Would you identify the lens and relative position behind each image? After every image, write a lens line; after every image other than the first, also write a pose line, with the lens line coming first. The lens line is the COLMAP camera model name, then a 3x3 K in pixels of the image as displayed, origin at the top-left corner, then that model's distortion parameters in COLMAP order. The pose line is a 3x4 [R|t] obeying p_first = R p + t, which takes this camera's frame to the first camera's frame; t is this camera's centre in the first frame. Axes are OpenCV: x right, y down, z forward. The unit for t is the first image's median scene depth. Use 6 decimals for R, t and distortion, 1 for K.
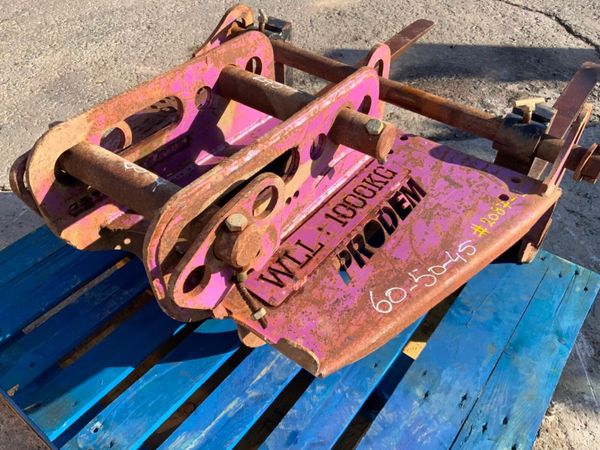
lens RADIAL K [[496.6, 0, 300.4], [0, 496.6, 227.8], [0, 0, 1]] dist [0.068734, -0.128632]
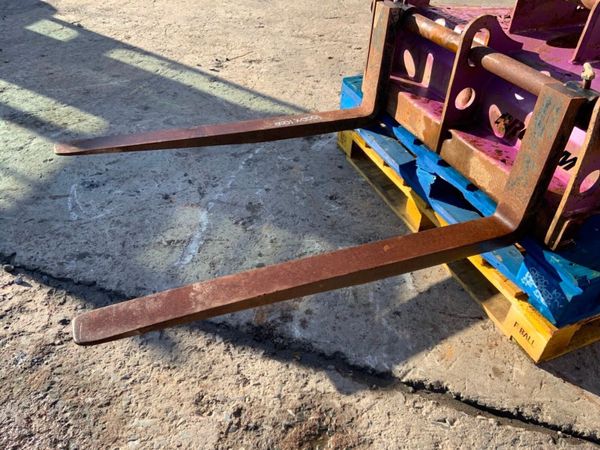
lens RADIAL K [[496.6, 0, 300.4], [0, 496.6, 227.8], [0, 0, 1]] dist [0.068734, -0.128632]
pose [[-0.866535, -0.338184, 0.367081, -0.072808], [0.314868, 0.200251, 0.927770, -1.754152], [-0.387265, 0.919528, -0.067042, 2.031882]]
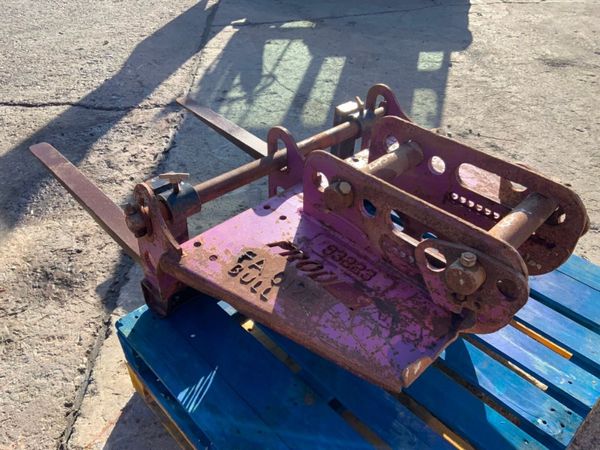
lens RADIAL K [[493.6, 0, 299.5], [0, 493.6, 227.5], [0, 0, 1]] dist [0.101583, -0.200434]
pose [[0.157153, -0.605384, 0.780265, -1.139614], [0.670415, 0.645536, 0.365825, -0.753734], [-0.725153, 0.465611, 0.507306, 0.556440]]
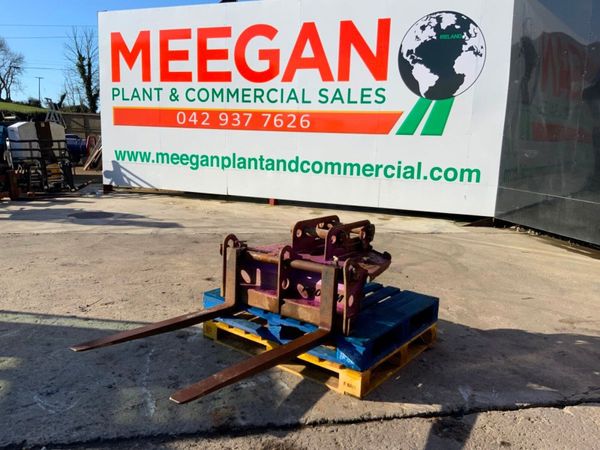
lens RADIAL K [[500.2, 0, 301.5], [0, 500.2, 216.3], [0, 0, 1]] dist [0.095684, -0.180982]
pose [[-0.999189, -0.036742, -0.016491, 0.151473], [-0.035572, 0.613200, 0.789127, -3.000662], [-0.018882, 0.789073, -0.614009, 2.964461]]
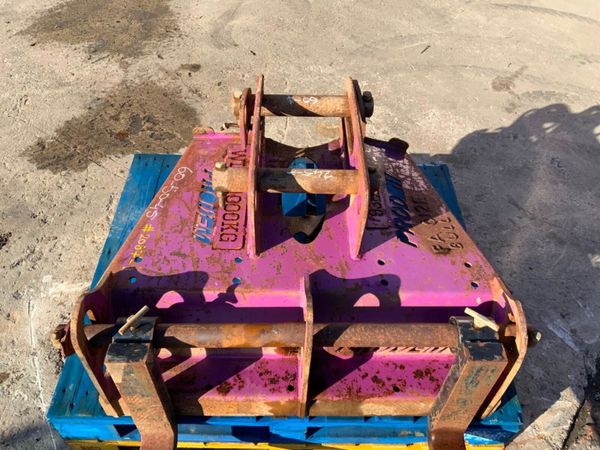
lens RADIAL K [[493.6, 0, 299.5], [0, 493.6, 227.5], [0, 0, 1]] dist [0.101583, -0.200434]
pose [[-0.791619, 0.428152, -0.435918, 0.588226], [-0.446611, 0.081429, 0.891015, -1.380251], [0.416987, 0.900030, 0.126757, 0.909849]]
